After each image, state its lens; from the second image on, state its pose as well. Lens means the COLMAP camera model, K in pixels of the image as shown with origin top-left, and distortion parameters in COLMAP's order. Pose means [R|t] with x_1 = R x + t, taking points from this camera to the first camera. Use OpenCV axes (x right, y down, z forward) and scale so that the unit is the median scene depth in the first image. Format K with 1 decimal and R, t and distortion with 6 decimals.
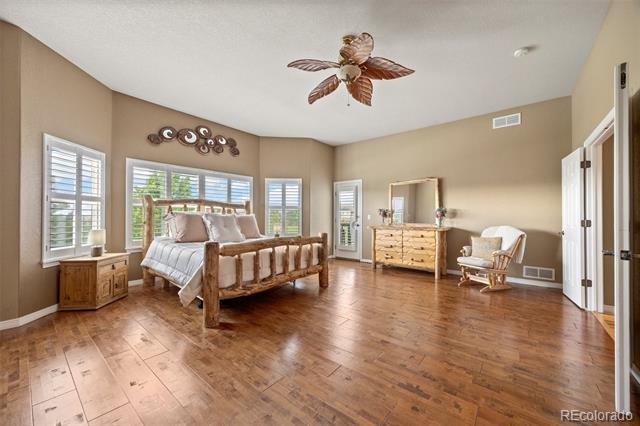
lens RADIAL K [[247.8, 0, 318.4], [0, 247.8, 215.8], [0, 0, 1]] dist [-0.001082, -0.000451]
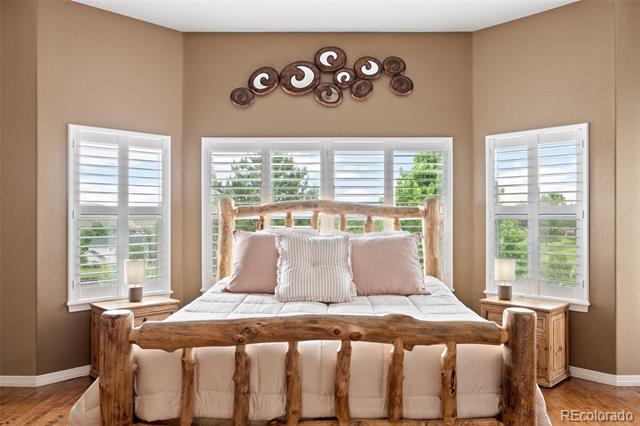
lens RADIAL K [[491.7, 0, 322.7], [0, 491.7, 214.4], [0, 0, 1]] dist [-0.016365, 0.002300]
pose [[0.632635, -0.006314, -0.774424, 0.302803], [0.009212, 0.999957, -0.000627, -0.043054], [0.774395, -0.006737, 0.632666, 0.443068]]
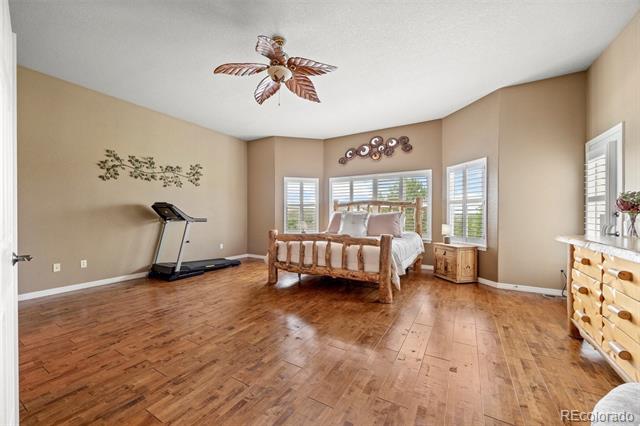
lens RADIAL K [[247.8, 0, 314.9], [0, 247.8, 214.0], [0, 0, 1]] dist [-0.001082, -0.000451]
pose [[0.138385, -0.006541, -0.990357, 0.737484], [0.007332, 0.999958, -0.005580, 0.005265], [0.990351, -0.006490, 0.138427, 0.638799]]
